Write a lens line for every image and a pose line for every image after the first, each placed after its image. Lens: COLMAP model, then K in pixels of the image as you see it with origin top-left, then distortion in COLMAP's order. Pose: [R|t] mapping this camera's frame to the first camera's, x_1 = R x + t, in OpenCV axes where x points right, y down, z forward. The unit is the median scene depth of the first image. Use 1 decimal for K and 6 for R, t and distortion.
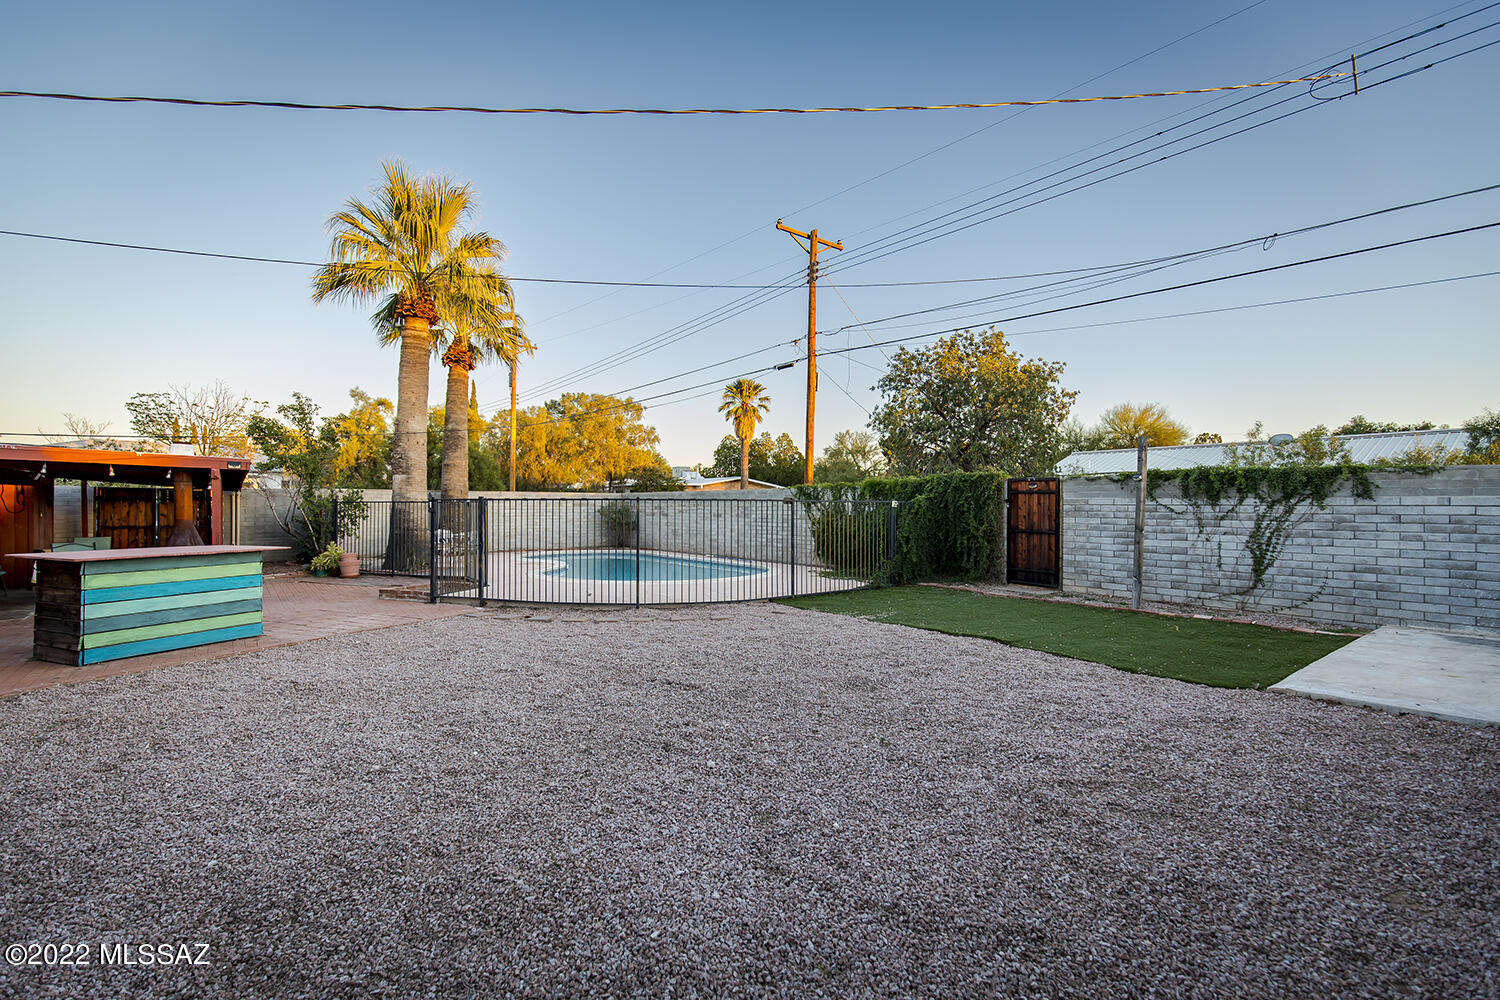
lens RADIAL K [[699.2, 0, 750.0], [0, 699.2, 500.0], [0, 0, 1]] dist [0.000935, -0.000037]
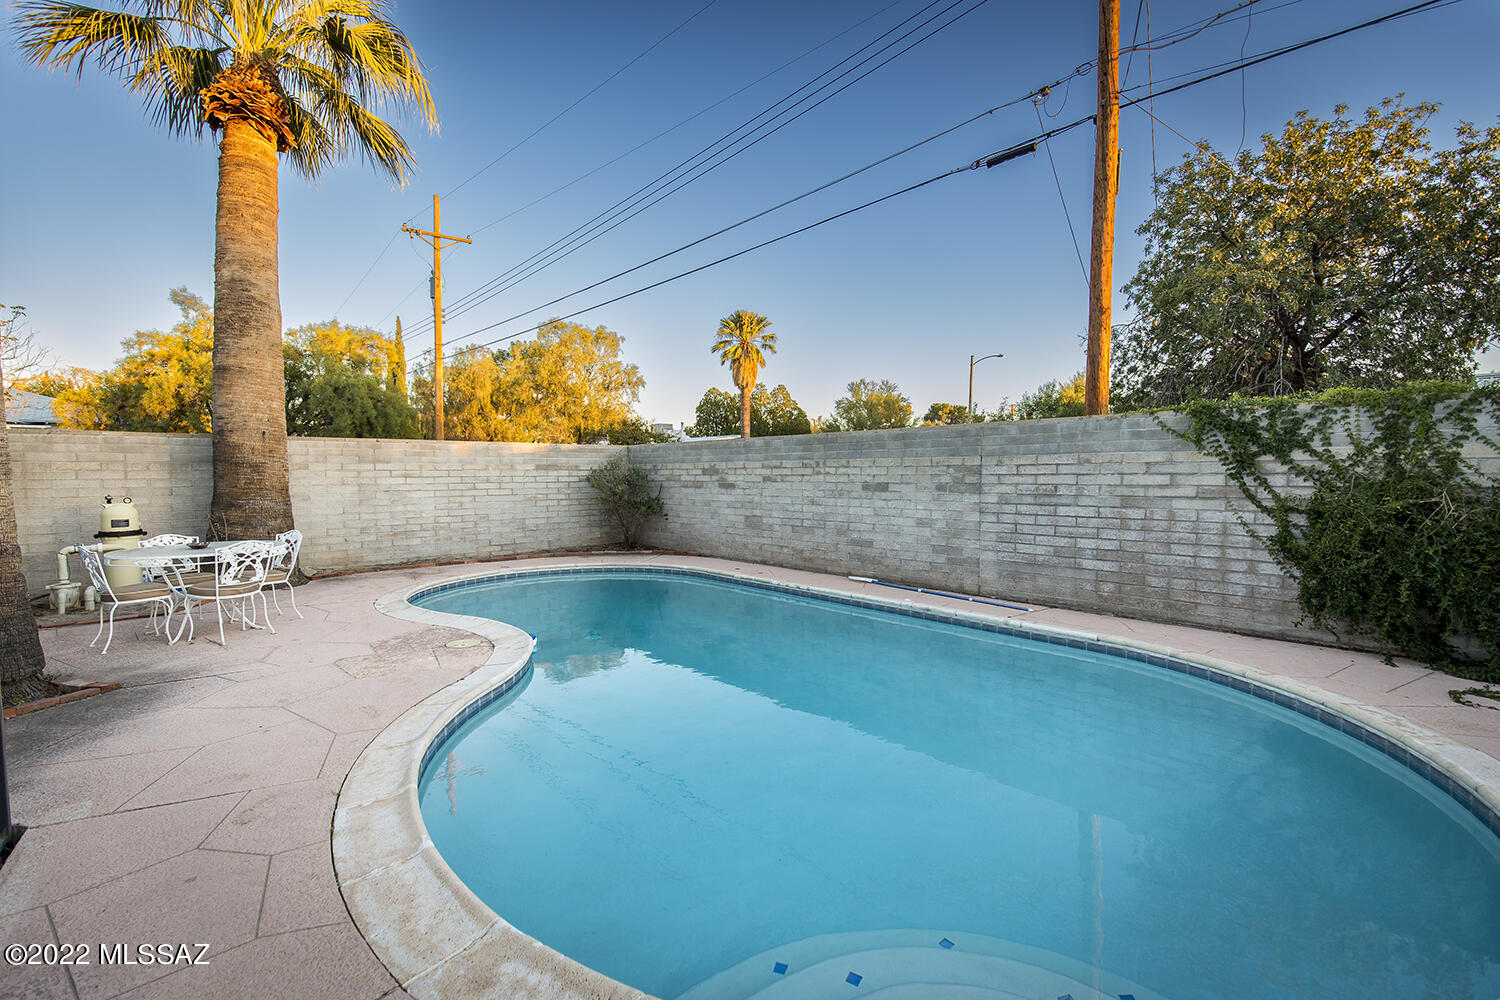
lens RADIAL K [[699.2, 0, 750.0], [0, 699.2, 500.0], [0, 0, 1]] dist [0.000935, -0.000037]
pose [[0.998044, -0.007952, 0.062000, -0.053027], [0.004972, 0.998831, 0.048074, 0.002943], [-0.062310, -0.047672, 0.996918, 0.199500]]
